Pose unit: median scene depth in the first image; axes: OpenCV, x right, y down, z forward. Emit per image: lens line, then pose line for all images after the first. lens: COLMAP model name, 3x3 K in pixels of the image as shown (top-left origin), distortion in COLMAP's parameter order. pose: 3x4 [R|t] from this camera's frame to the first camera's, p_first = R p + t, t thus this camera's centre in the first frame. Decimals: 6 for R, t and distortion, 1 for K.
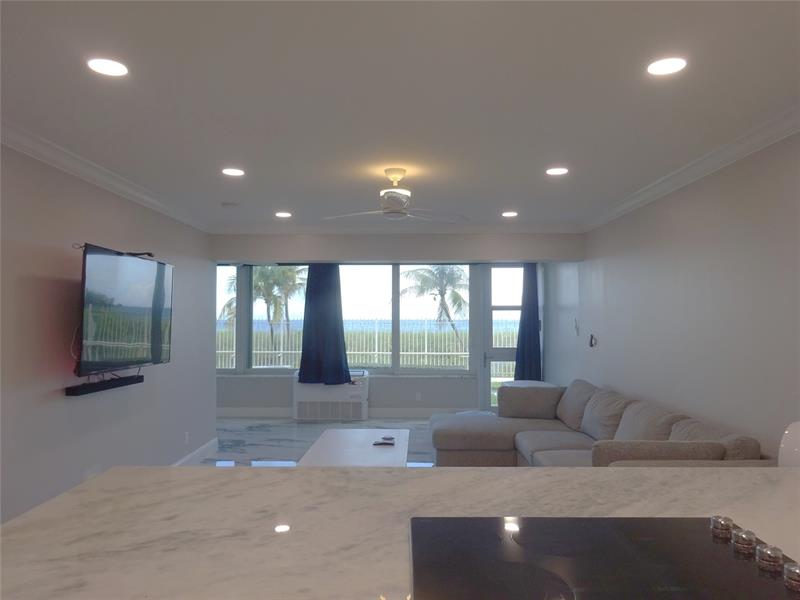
lens RADIAL K [[582.5, 0, 400.0], [0, 582.5, 300.0], [0, 0, 1]] dist [-0.048592, -0.000088]
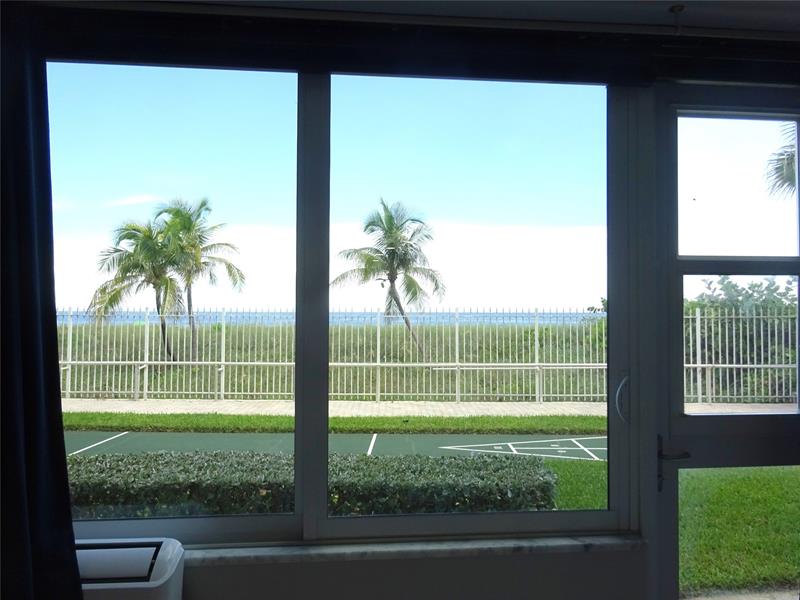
lens RADIAL K [[582.5, 0, 400.0], [0, 582.5, 300.0], [0, 0, 1]] dist [-0.048592, -0.000088]
pose [[0.994502, 0.006942, 0.104492, 0.001298], [-0.008254, 0.999892, 0.012127, 0.011035], [-0.104396, -0.012923, 0.994452, 0.299237]]
